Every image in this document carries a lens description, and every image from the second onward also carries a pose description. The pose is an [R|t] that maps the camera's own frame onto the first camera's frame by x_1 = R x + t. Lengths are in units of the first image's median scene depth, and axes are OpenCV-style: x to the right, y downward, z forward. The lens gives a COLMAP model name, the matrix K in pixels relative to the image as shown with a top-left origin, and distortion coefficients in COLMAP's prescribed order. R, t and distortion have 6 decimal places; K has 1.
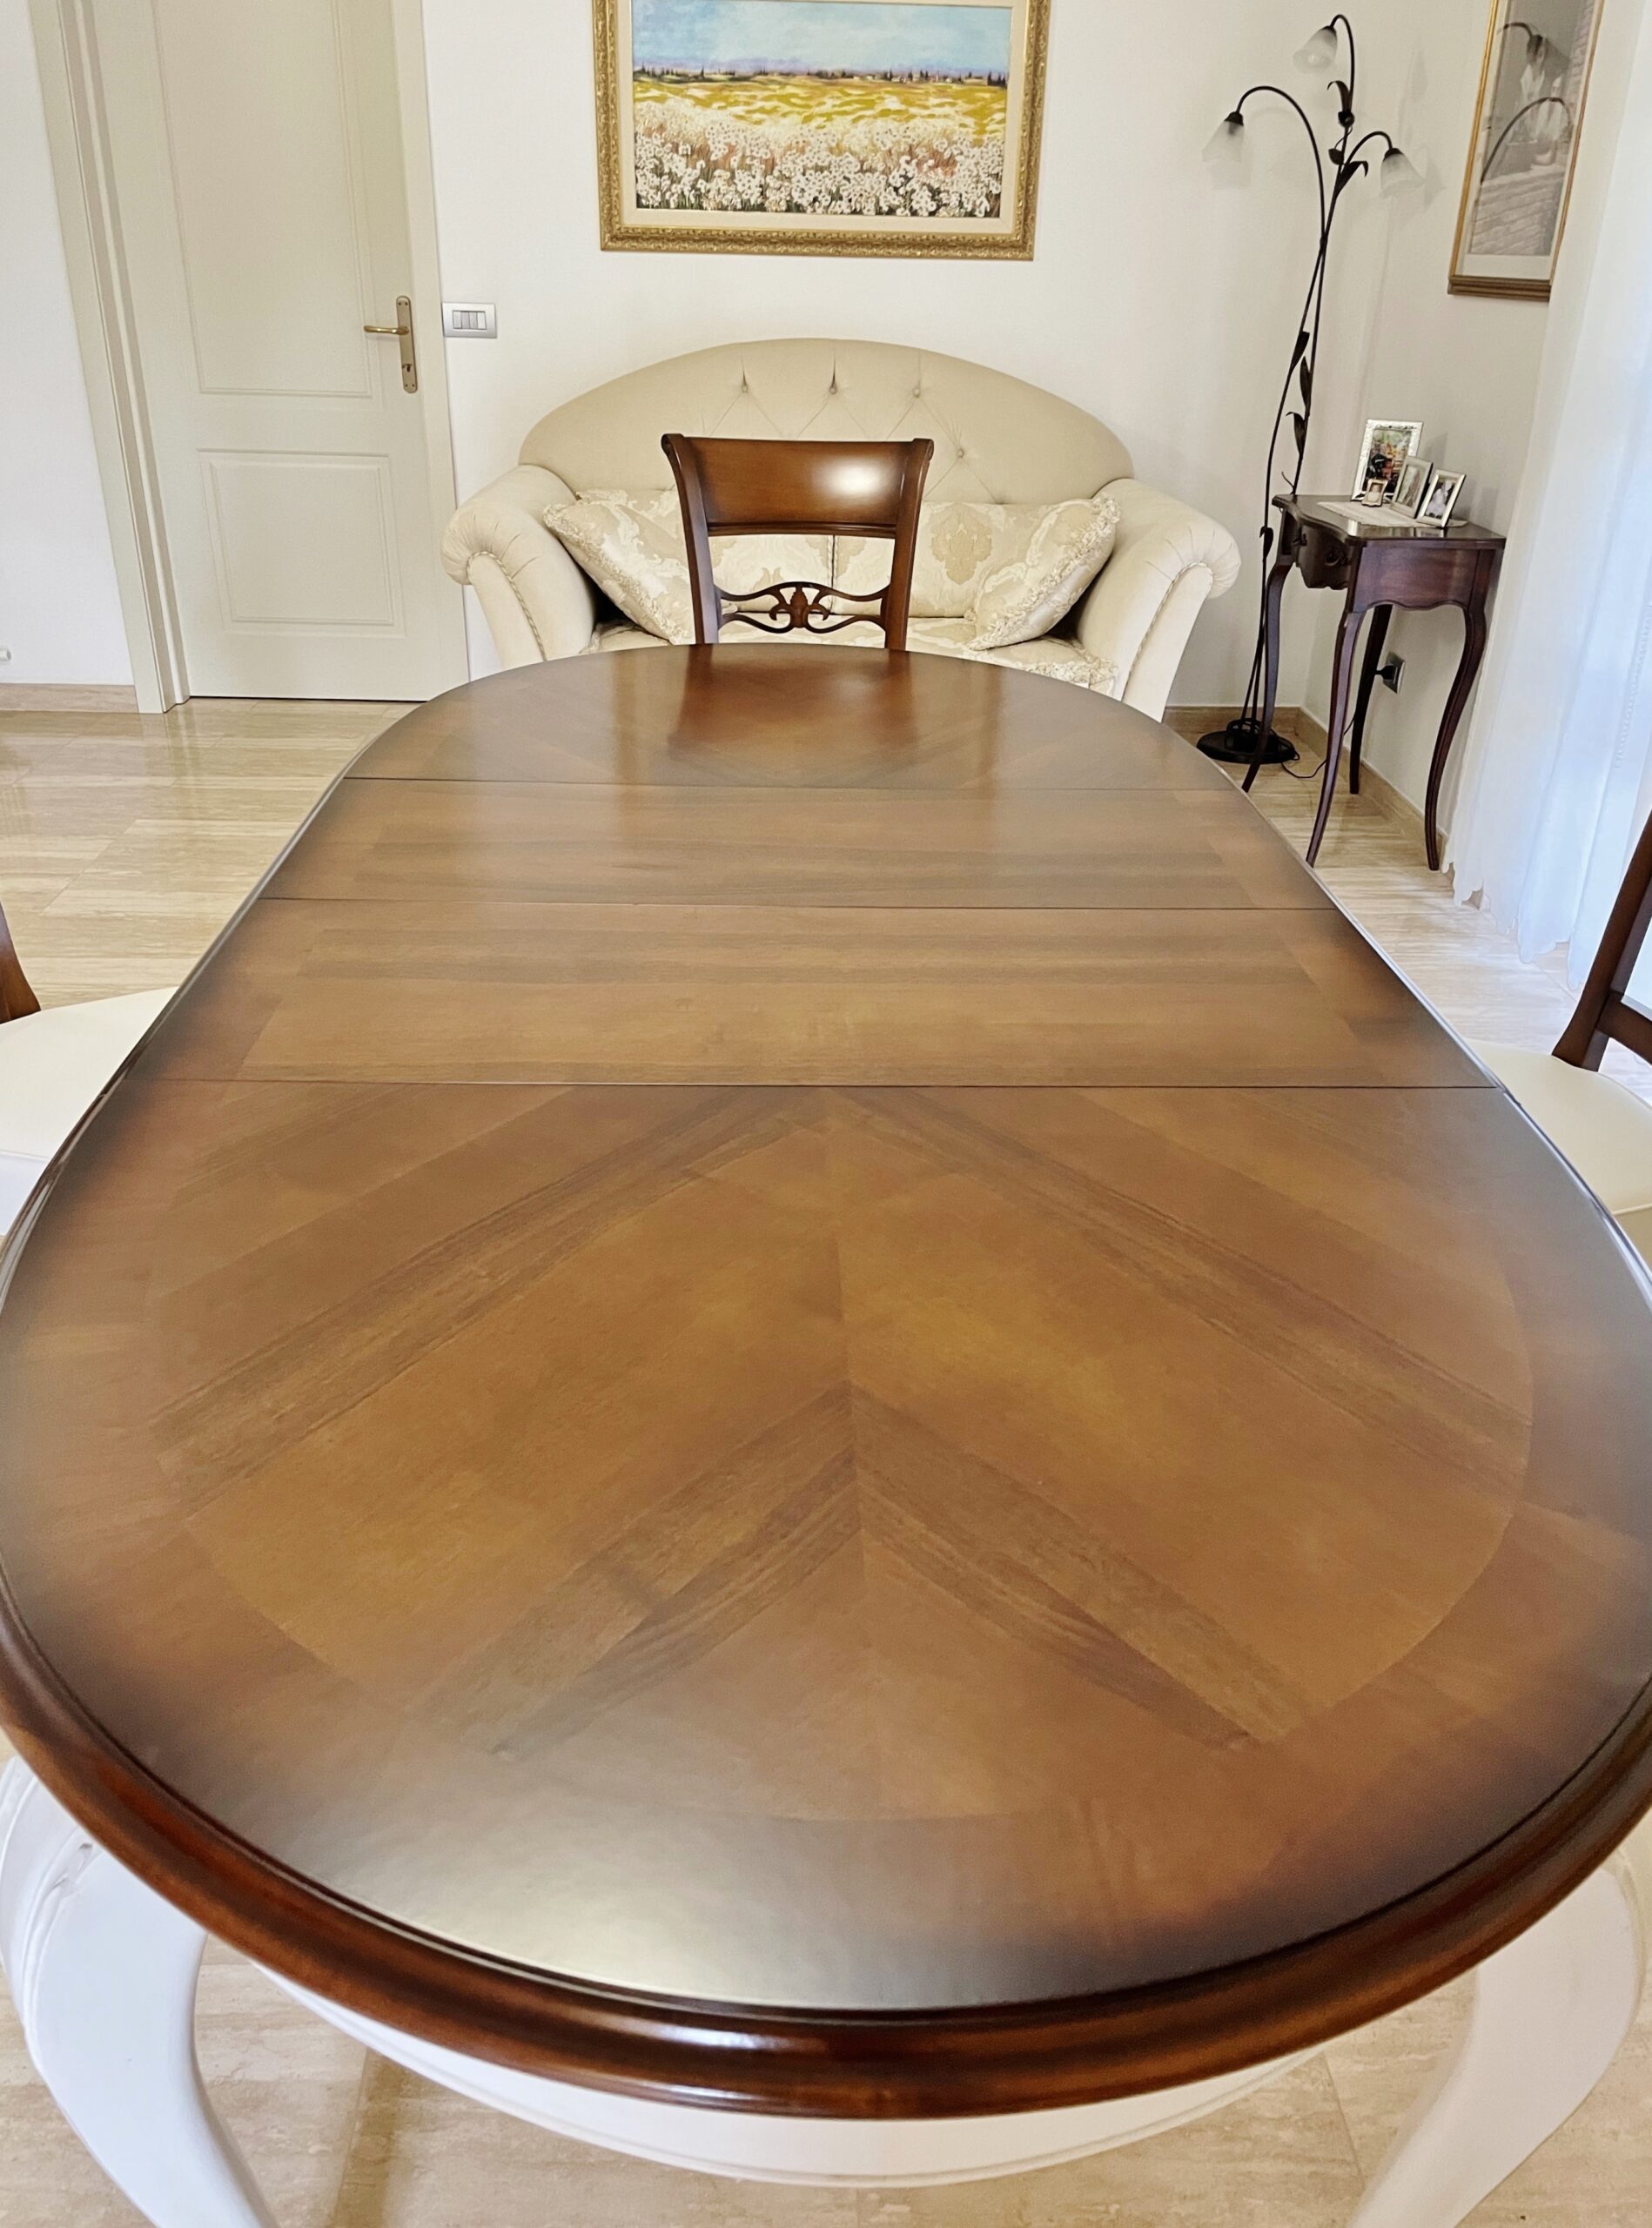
lens RADIAL K [[1721.5, 0, 826.0], [0, 1721.5, 1114.0], [0, 0, 1]] dist [0.083881, -0.117247]
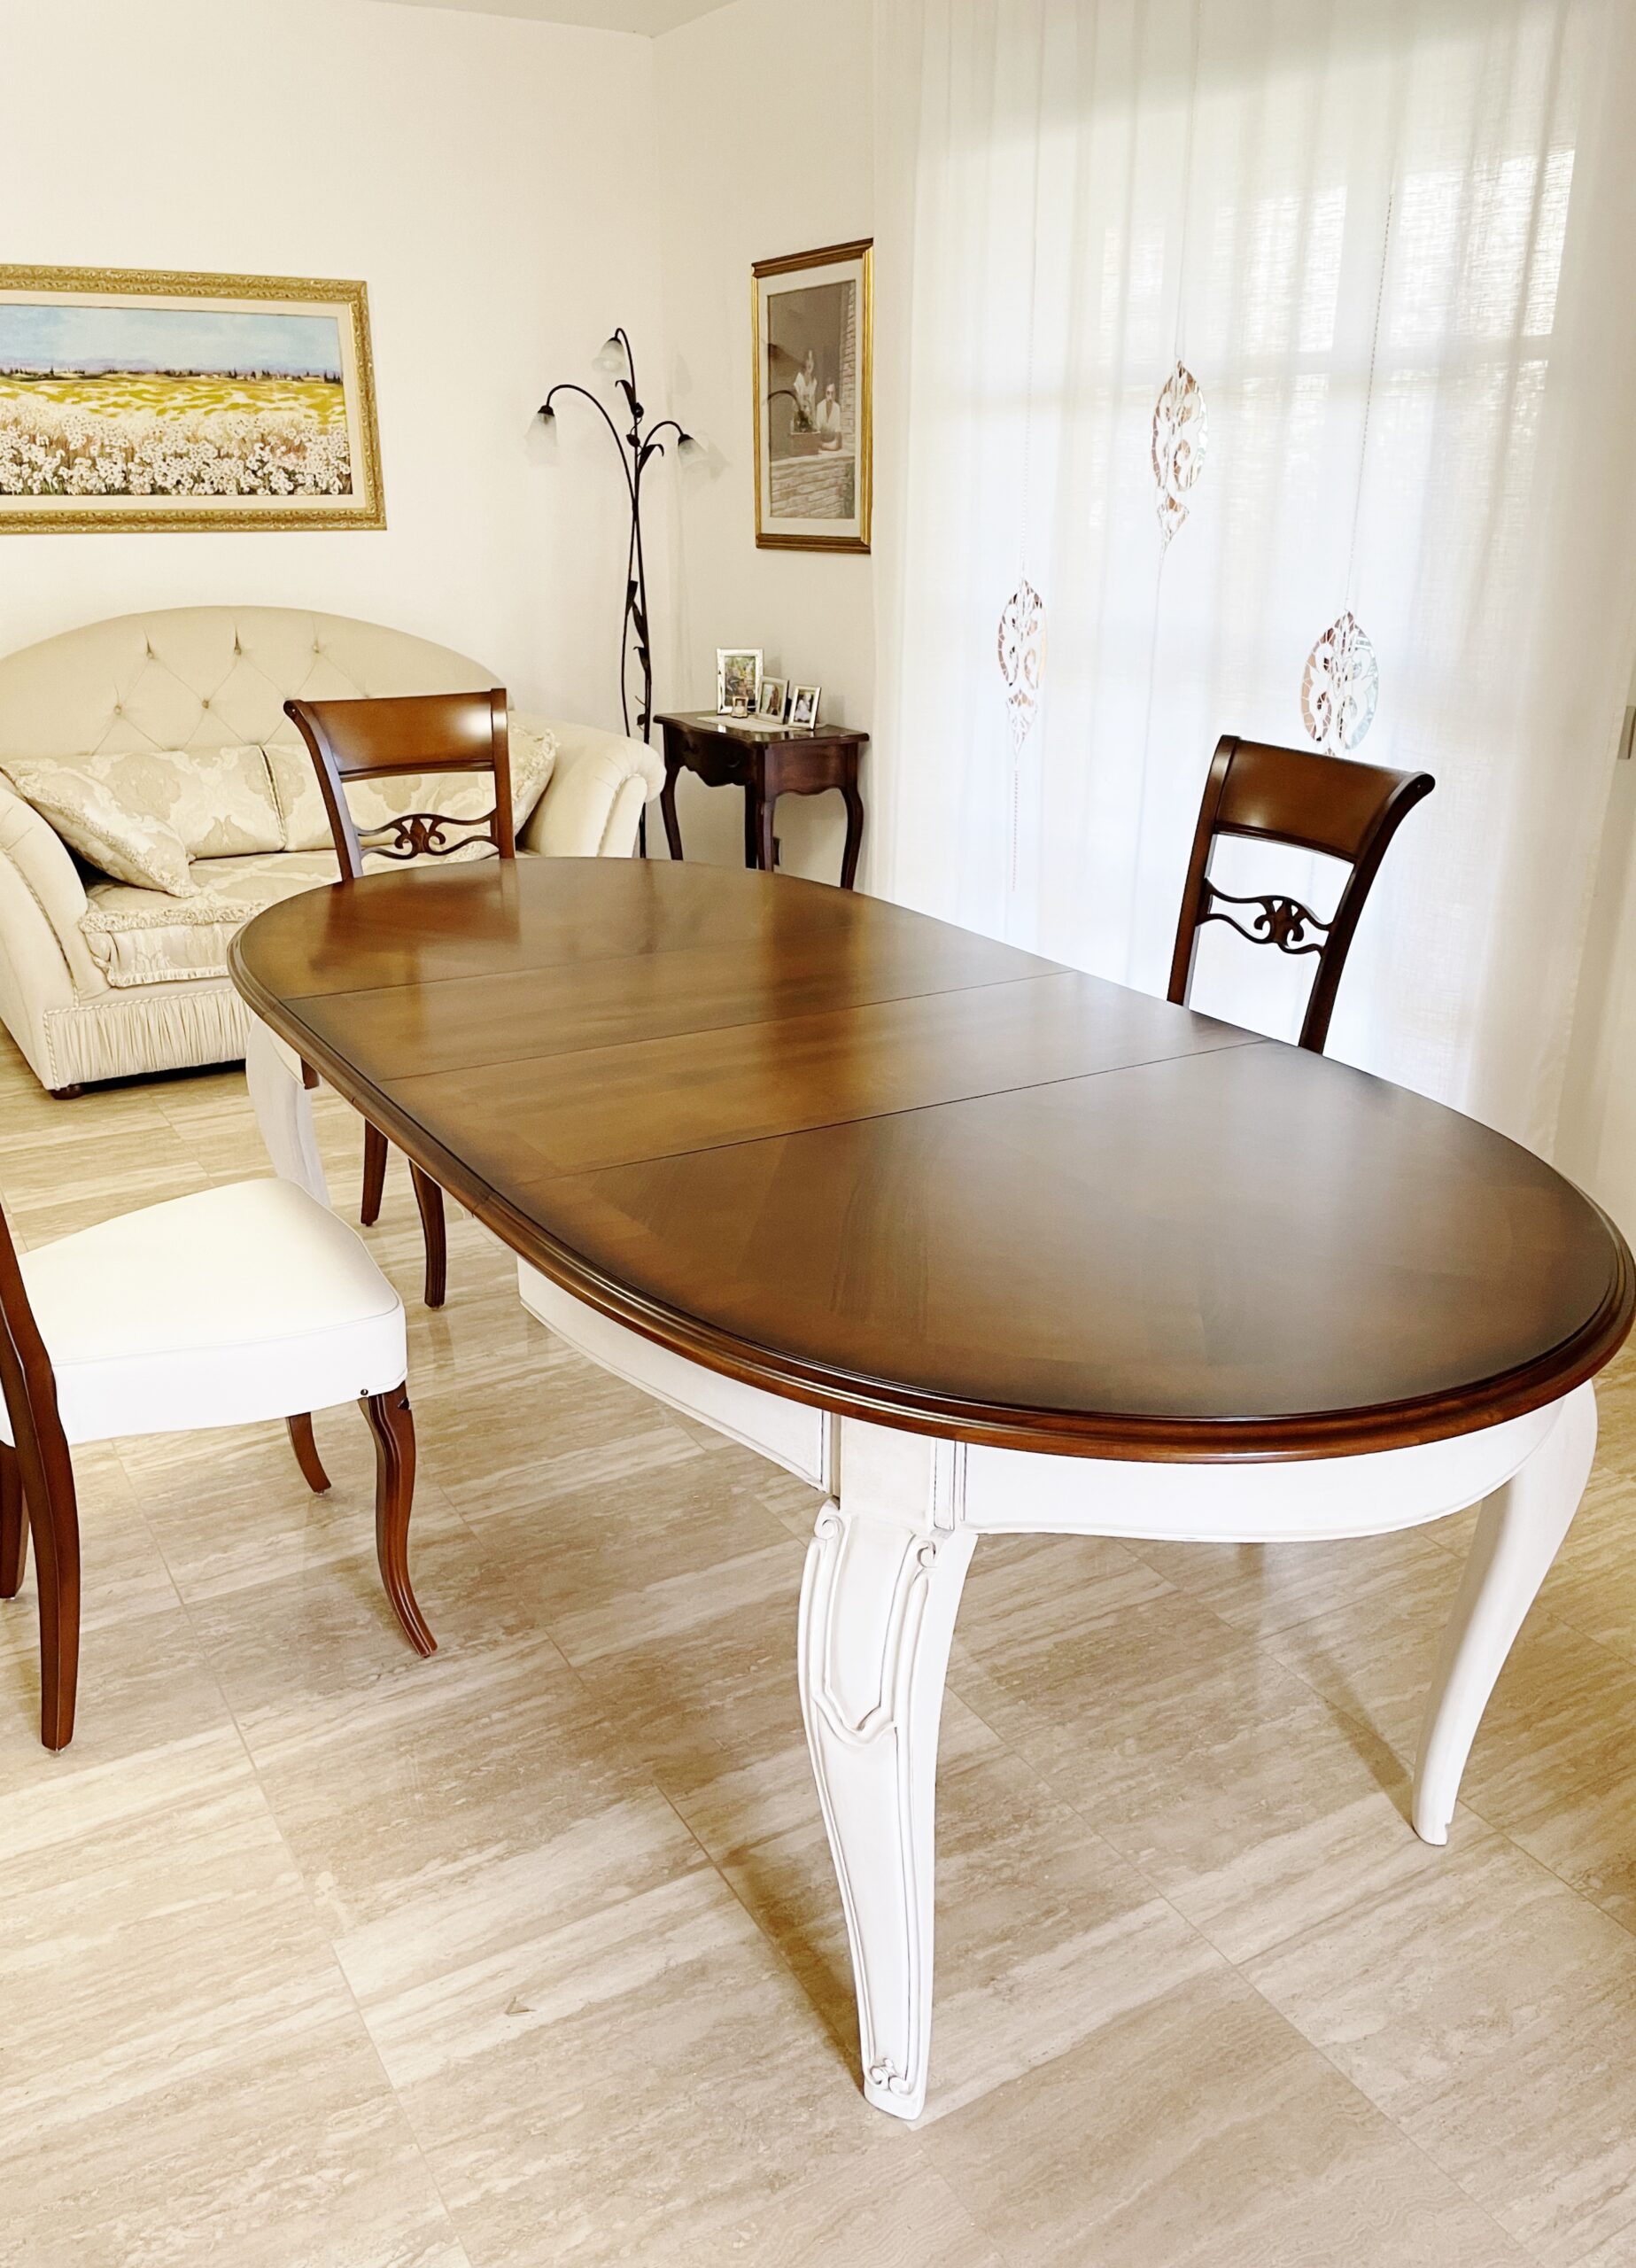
lens RADIAL K [[1804.7, 0, 818.0], [0, 1804.7, 1134.0], [0, 0, 1]] dist [0.090170, -0.131026]
pose [[0.882708, -0.181472, 0.433469, -0.221752], [0.231439, 0.970681, -0.064921, 0.024771], [-0.408978, 0.157627, 0.898827, -0.101804]]
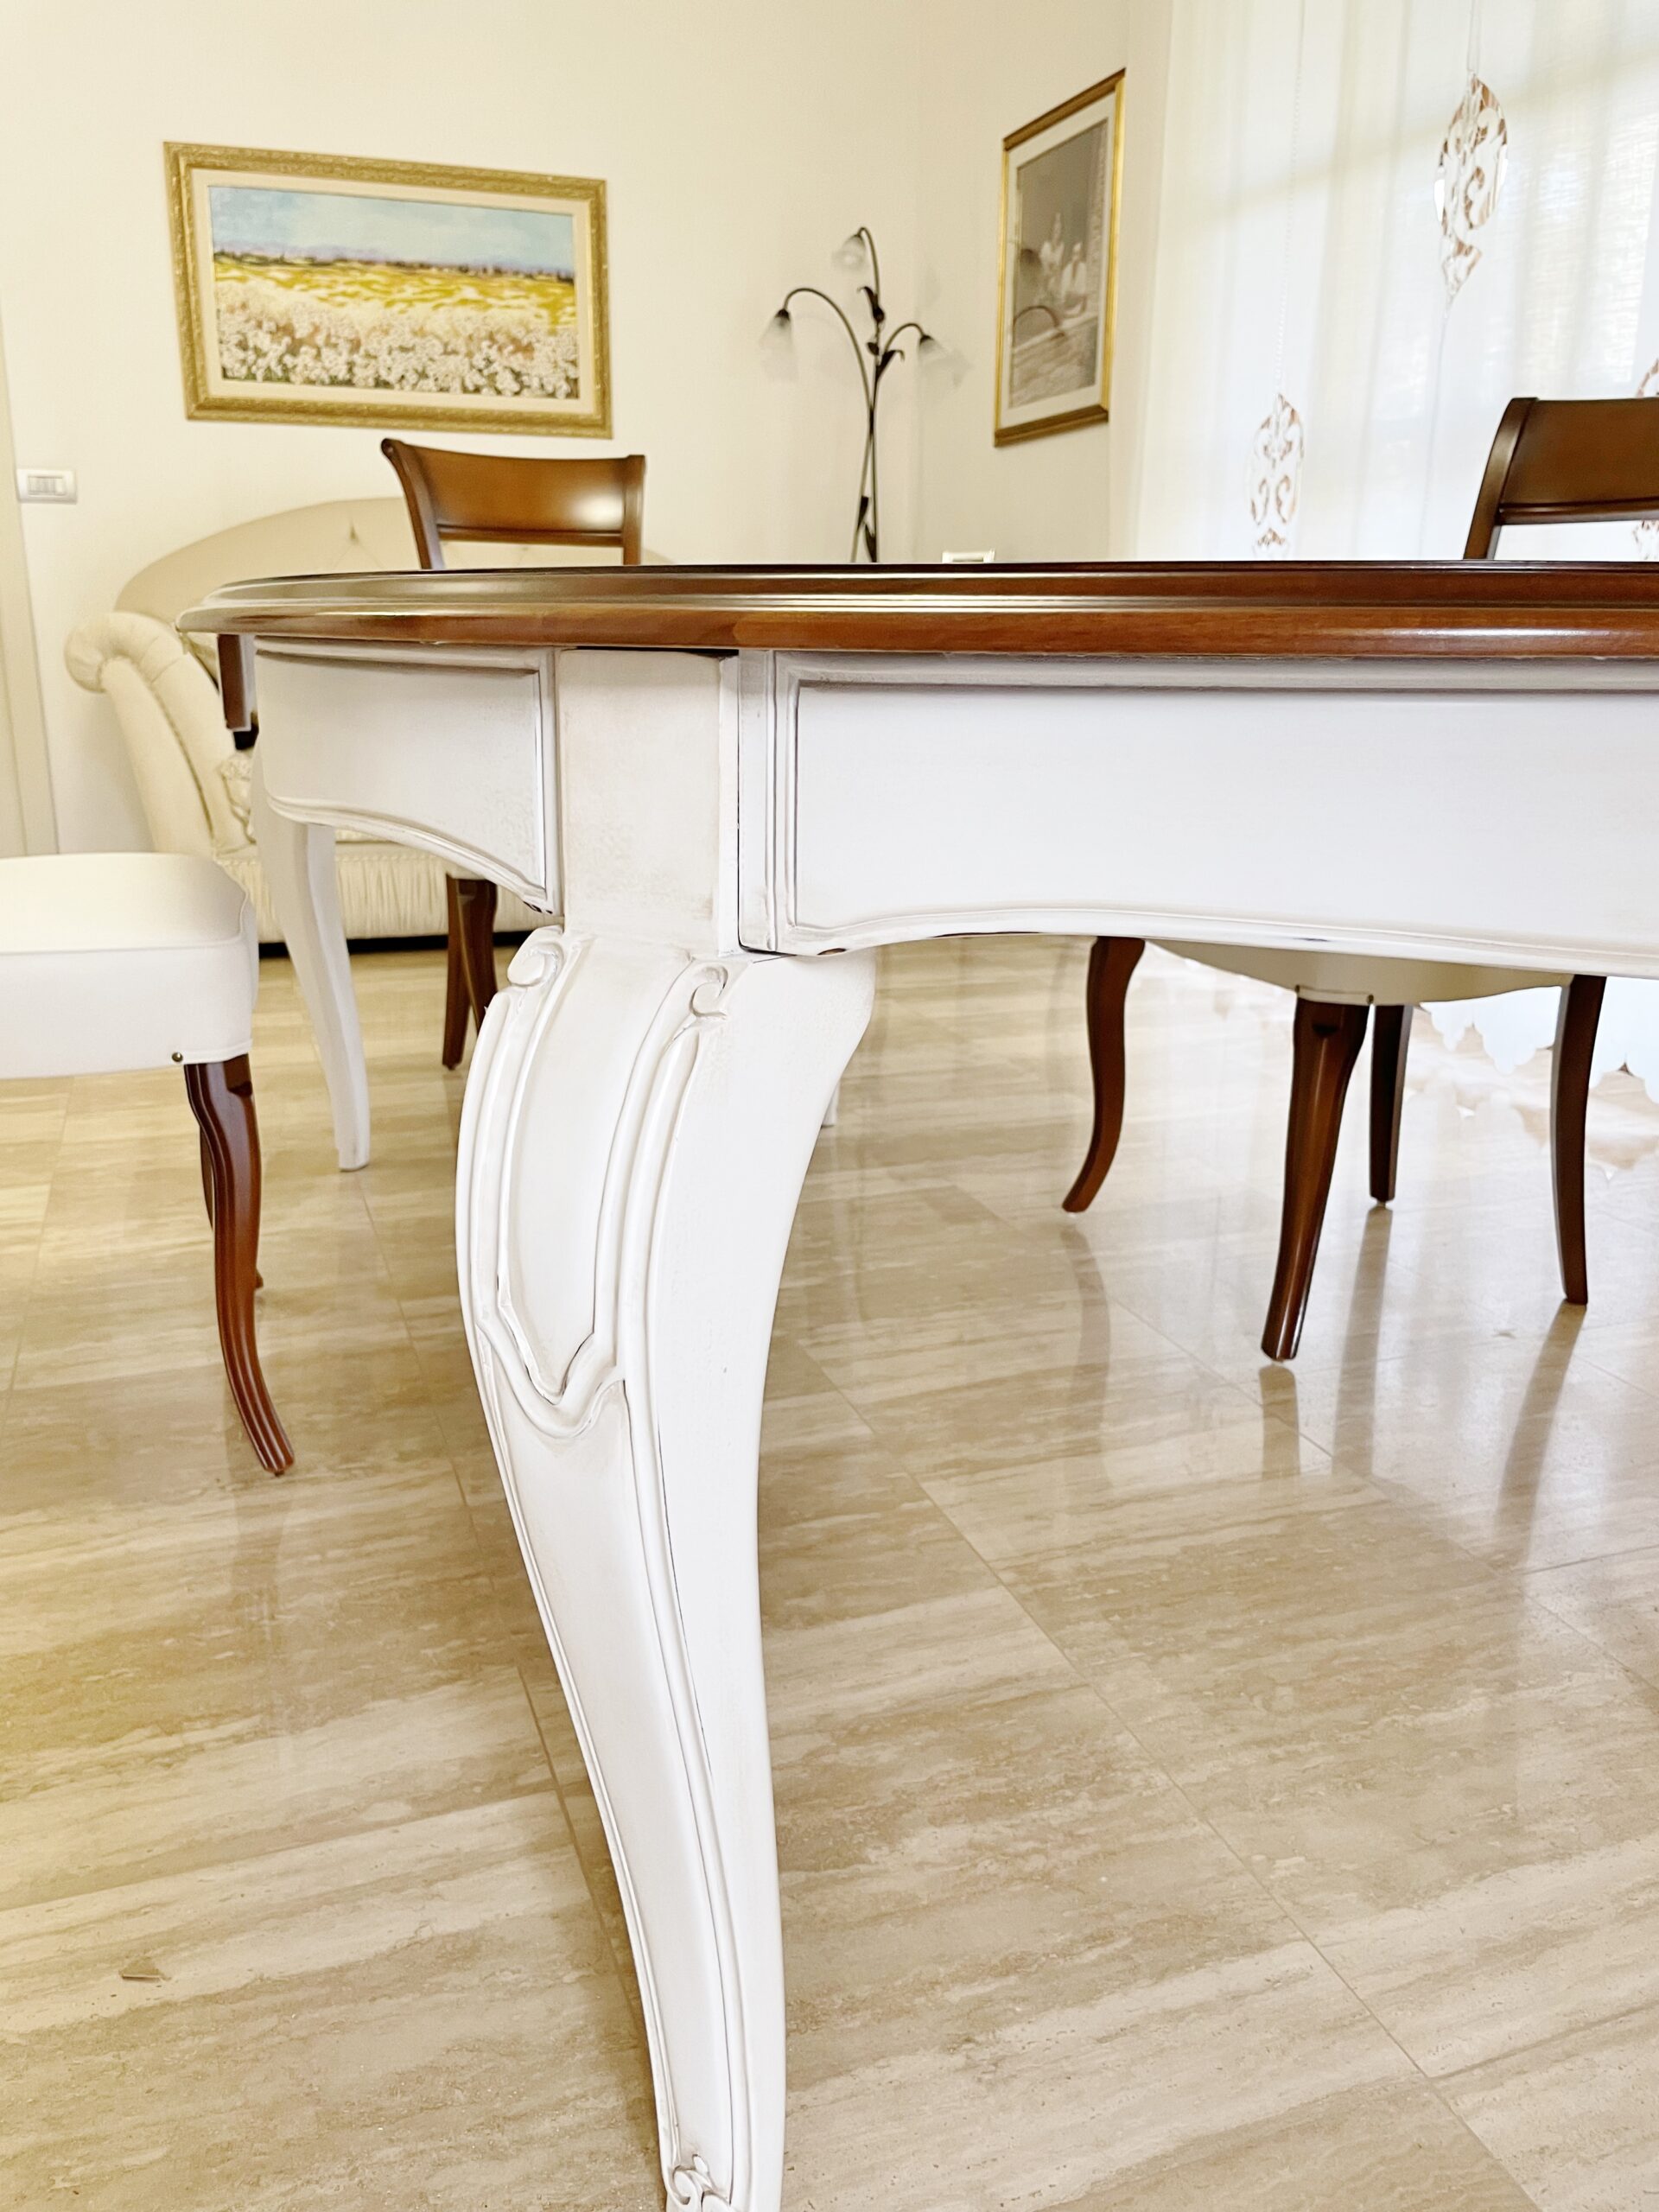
lens RADIAL K [[1696.7, 0, 814.9], [0, 1696.7, 1091.7], [0, 0, 1]] dist [0.083691, -0.126420]
pose [[0.952327, -0.095698, 0.289680, -0.111660], [0.151794, 0.972285, -0.177822, 0.112706], [-0.264634, 0.213316, 0.940460, 0.062478]]
